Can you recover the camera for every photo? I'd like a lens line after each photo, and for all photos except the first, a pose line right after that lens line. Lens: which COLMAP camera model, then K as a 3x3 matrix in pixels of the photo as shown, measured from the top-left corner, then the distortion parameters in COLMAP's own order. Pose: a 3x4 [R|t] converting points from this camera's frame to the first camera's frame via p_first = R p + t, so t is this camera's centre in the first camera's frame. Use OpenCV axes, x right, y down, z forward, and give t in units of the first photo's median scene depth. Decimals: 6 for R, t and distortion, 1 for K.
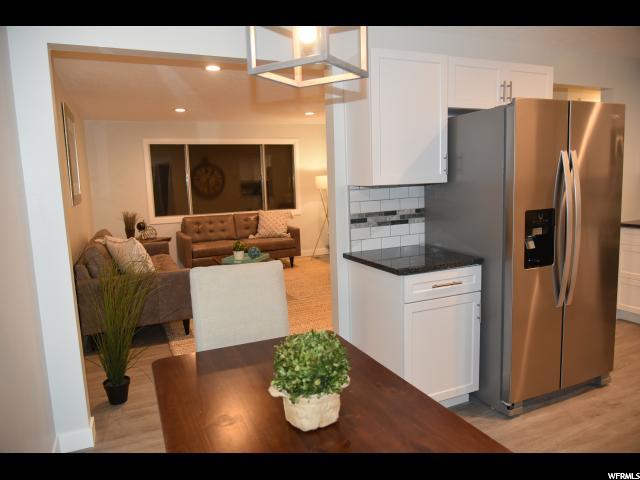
lens RADIAL K [[447.6, 0, 320.0], [0, 447.6, 240.0], [0, 0, 1]] dist [-0.011888, -0.002839]
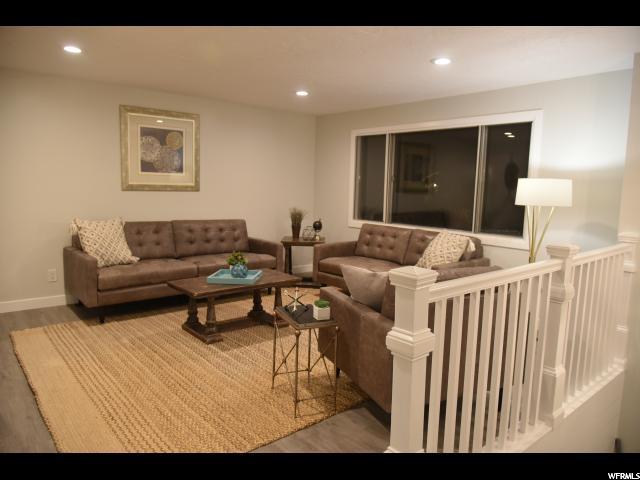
lens RADIAL K [[447.6, 0, 320.0], [0, 447.6, 240.0], [0, 0, 1]] dist [-0.011888, -0.002839]
pose [[0.268017, 0.164091, -0.949337, 0.448038], [-0.162743, 0.978939, 0.123262, -0.105904], [0.949569, 0.121462, 0.289077, 0.669361]]
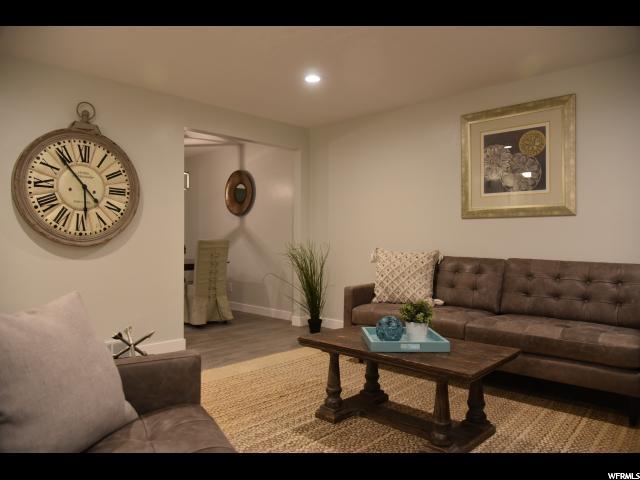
lens RADIAL K [[447.6, 0, 320.0], [0, 447.6, 240.0], [0, 0, 1]] dist [-0.011888, -0.002839]
pose [[-0.921752, 0.032154, -0.386444, 0.070102], [-0.022122, 0.990573, 0.135188, -0.090913], [0.387148, 0.133158, -0.912351, 1.021343]]
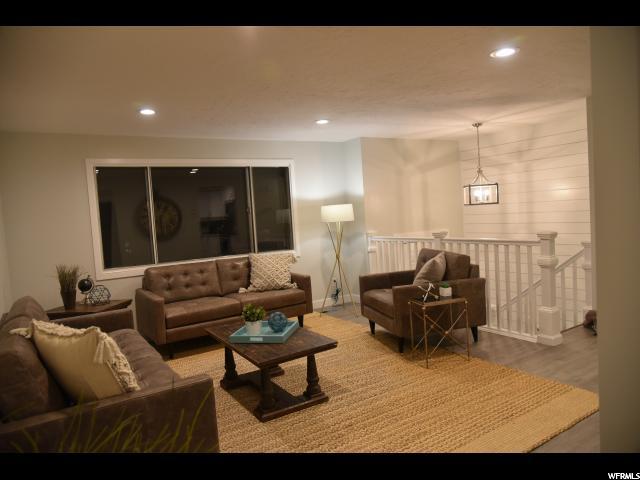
lens RADIAL K [[447.6, 0, 320.0], [0, 447.6, 240.0], [0, 0, 1]] dist [-0.011888, -0.002839]
pose [[0.989733, -0.037884, 0.137820, -0.126990], [0.048817, 0.995848, -0.076839, -0.026834], [-0.134337, 0.082778, 0.987472, 0.255611]]
